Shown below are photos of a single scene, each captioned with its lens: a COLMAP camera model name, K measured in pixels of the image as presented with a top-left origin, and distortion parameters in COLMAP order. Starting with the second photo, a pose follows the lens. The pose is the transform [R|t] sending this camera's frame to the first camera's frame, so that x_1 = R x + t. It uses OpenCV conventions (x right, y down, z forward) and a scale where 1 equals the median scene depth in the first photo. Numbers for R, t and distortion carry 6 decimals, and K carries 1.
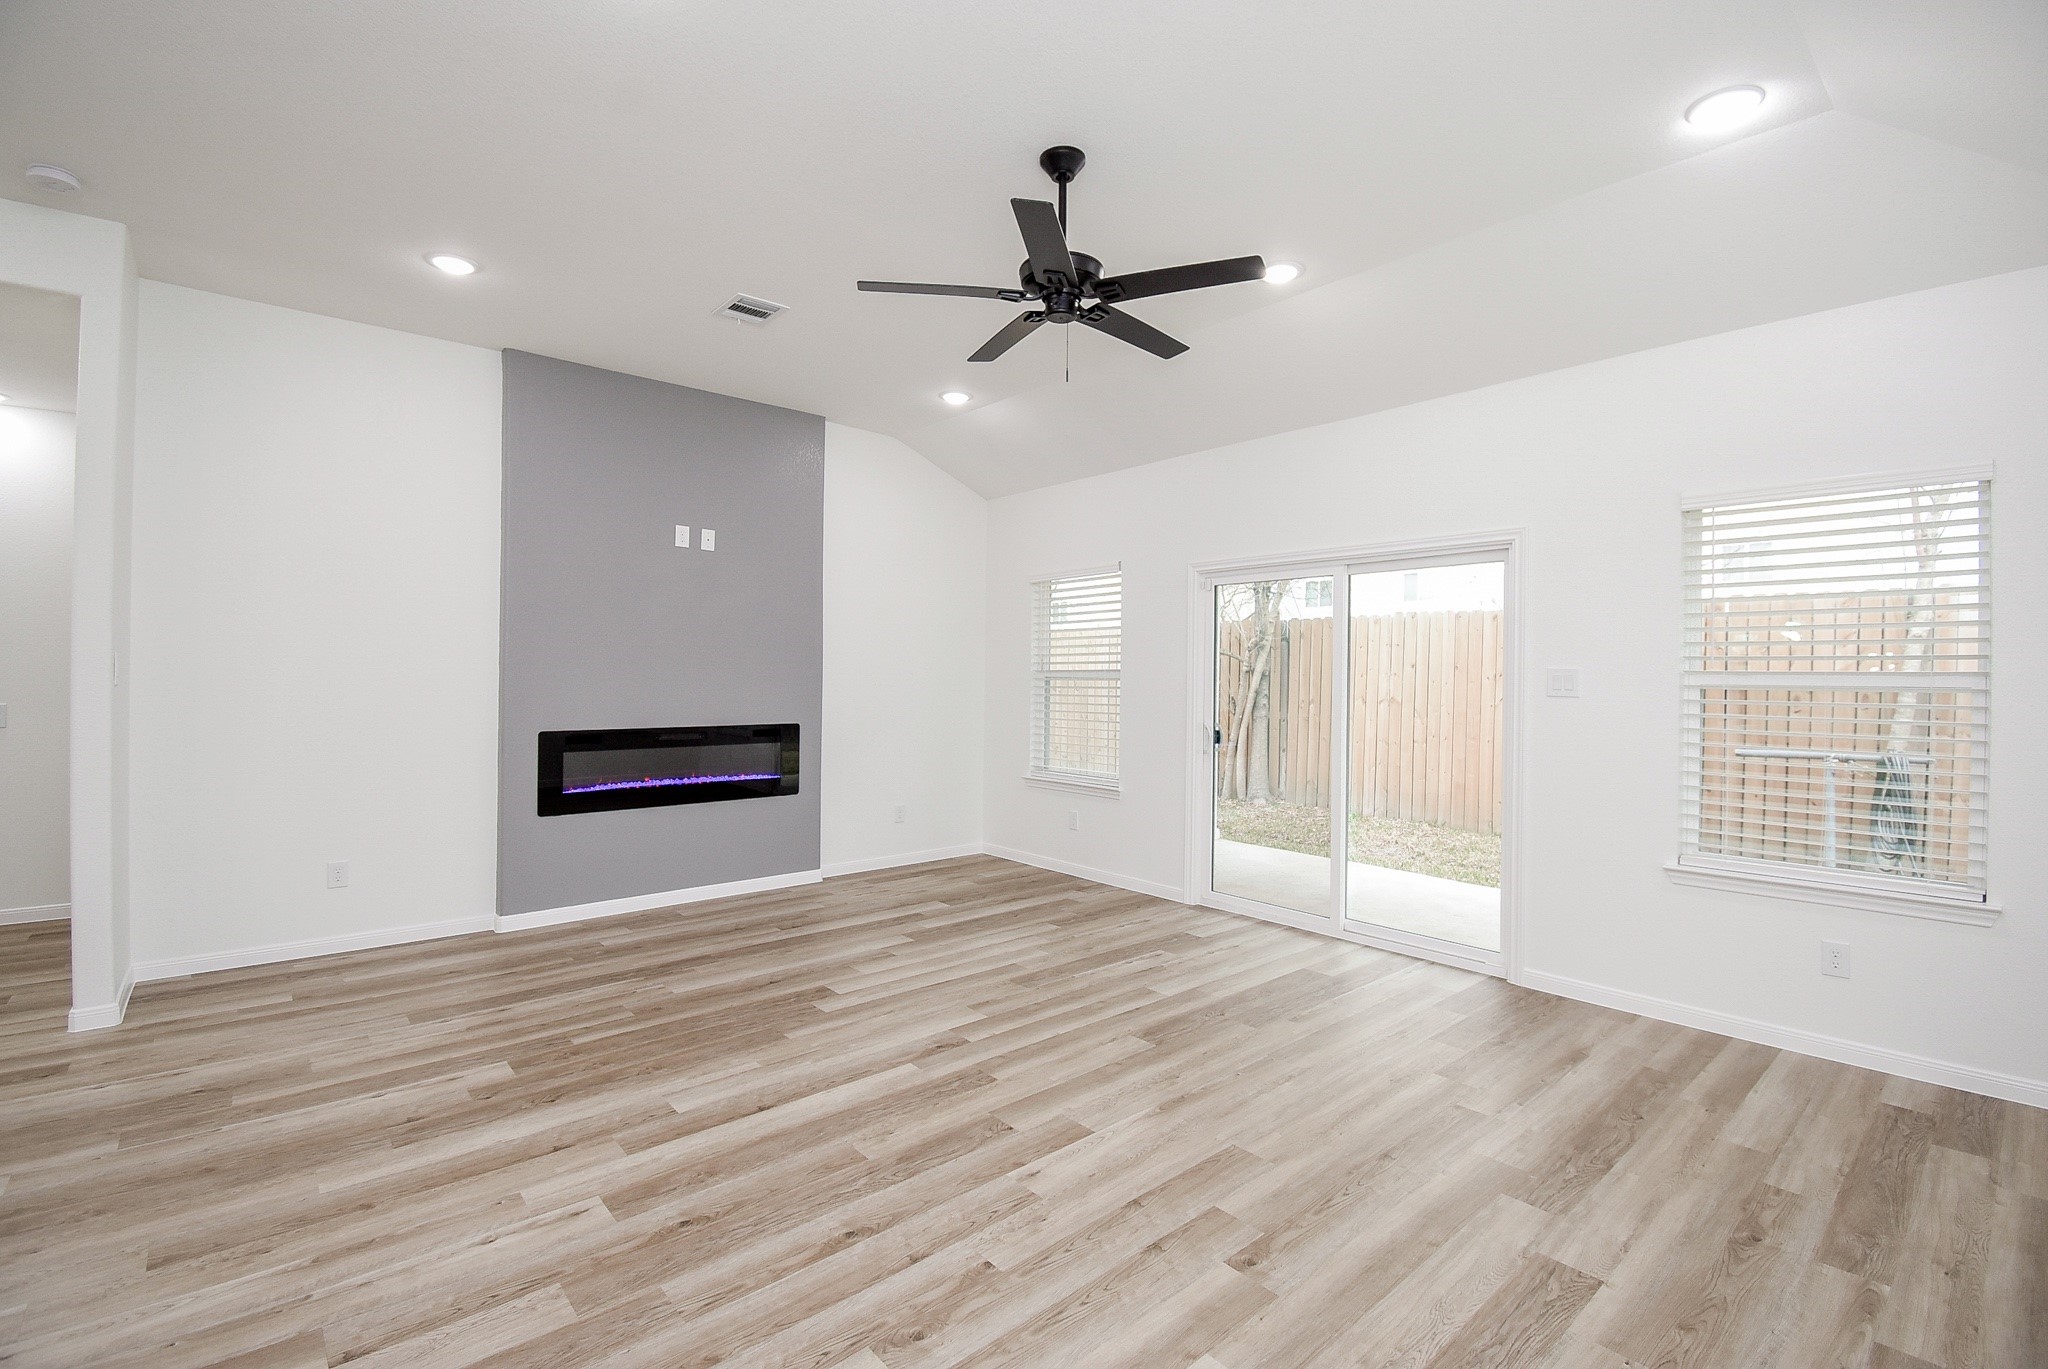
lens RADIAL K [[903.9, 0, 1024.8], [0, 903.9, 678.1], [0, 0, 1]] dist [0.022267, -0.026710]
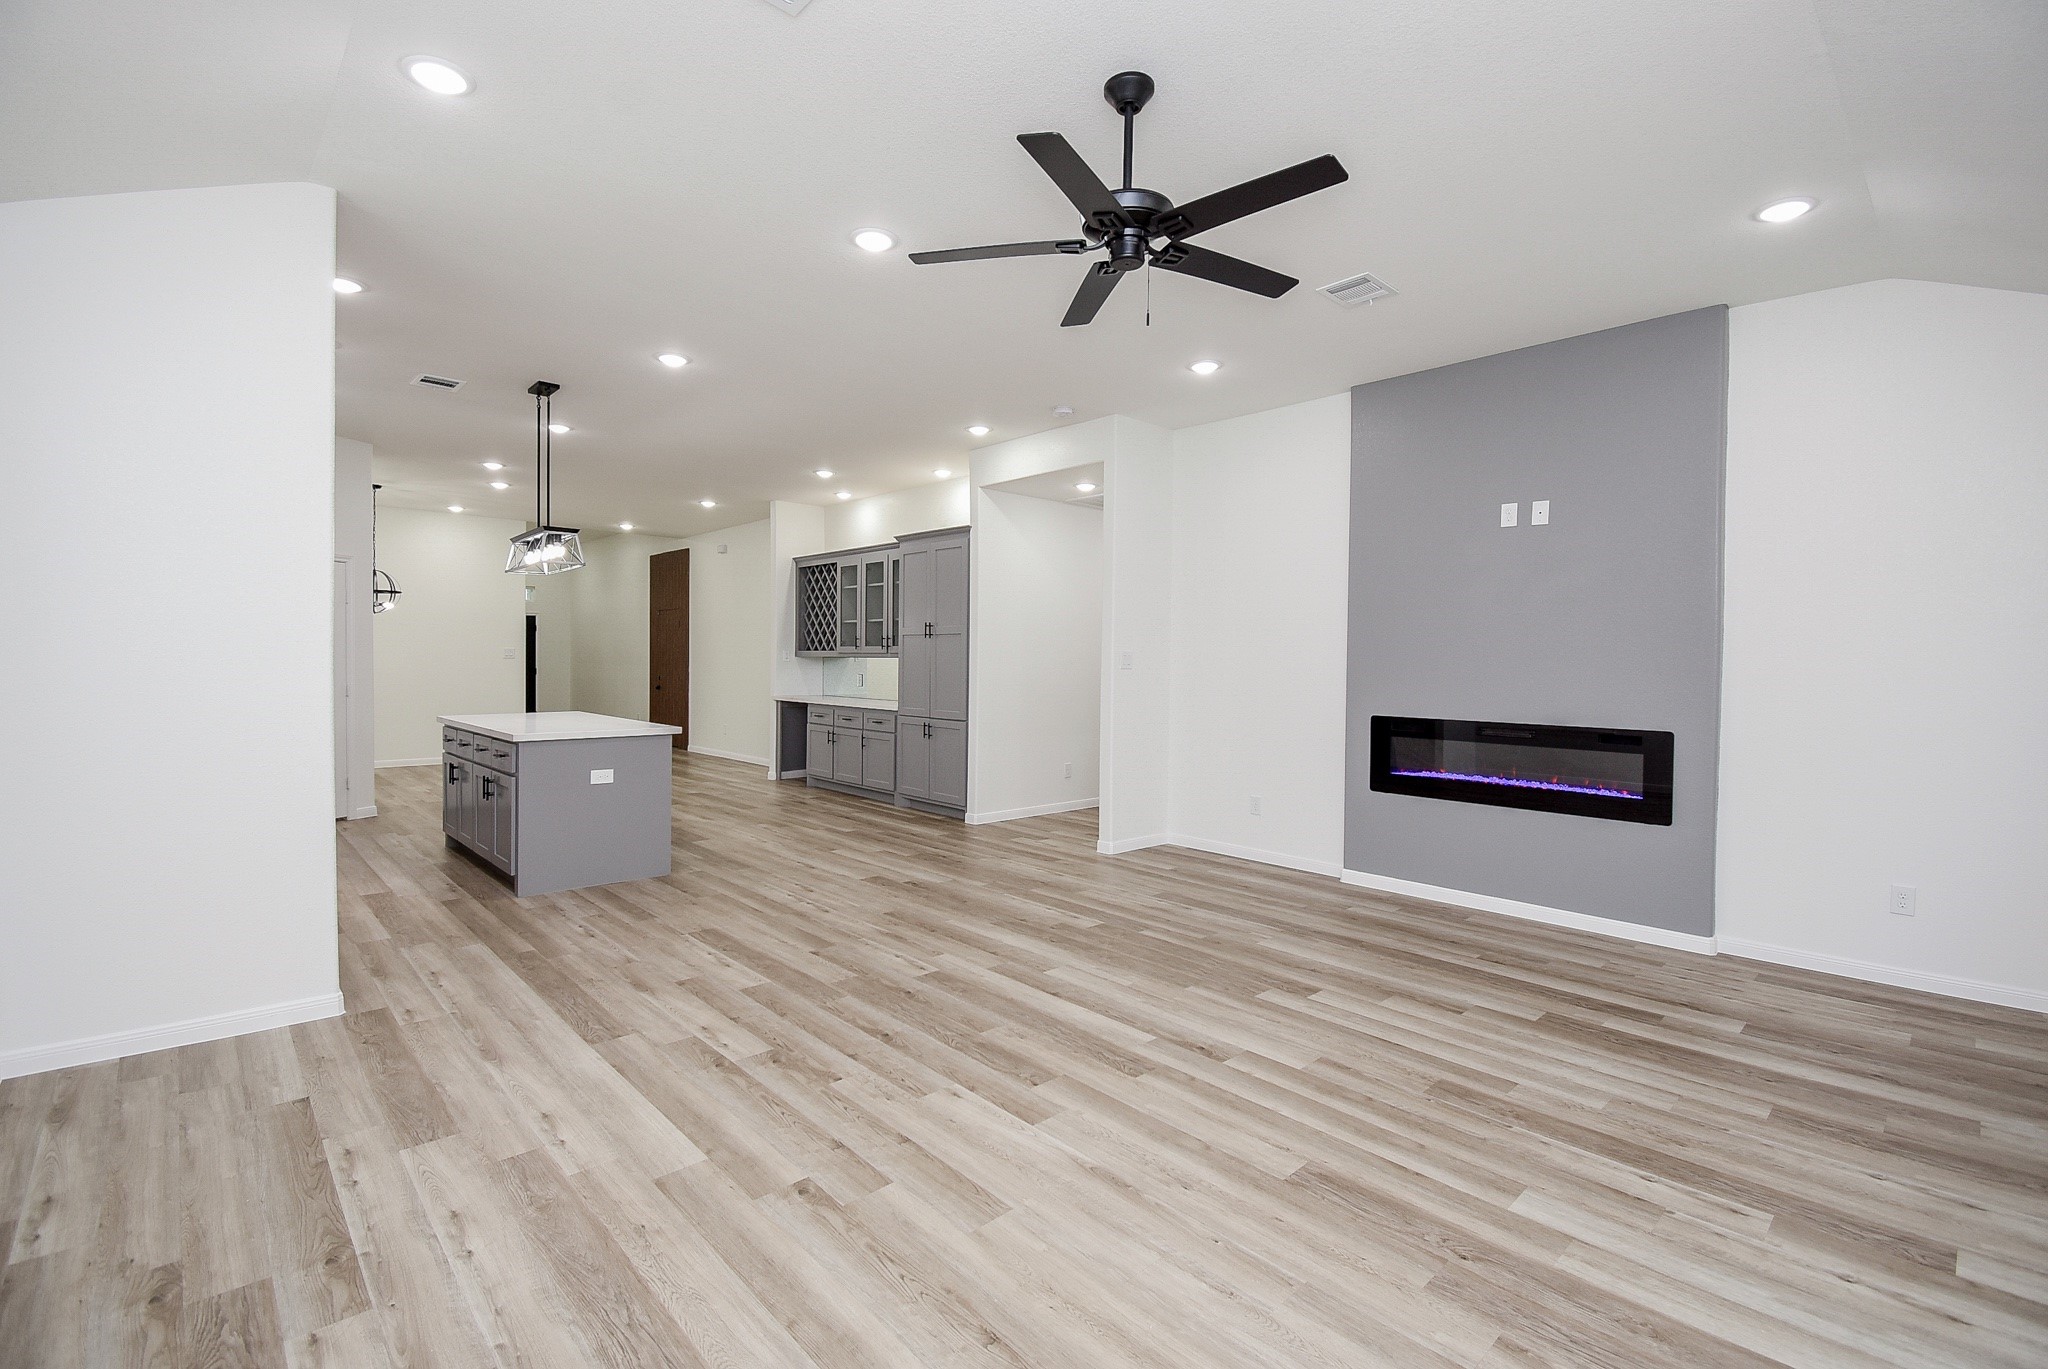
lens RADIAL K [[903.9, 0, 1024.8], [0, 903.9, 678.1], [0, 0, 1]] dist [0.022267, -0.026710]
pose [[0.032008, 0.011421, -0.999422, 0.753146], [-0.014762, 0.999831, 0.010953, 0.008356], [0.999379, 0.014402, 0.032171, 0.689648]]
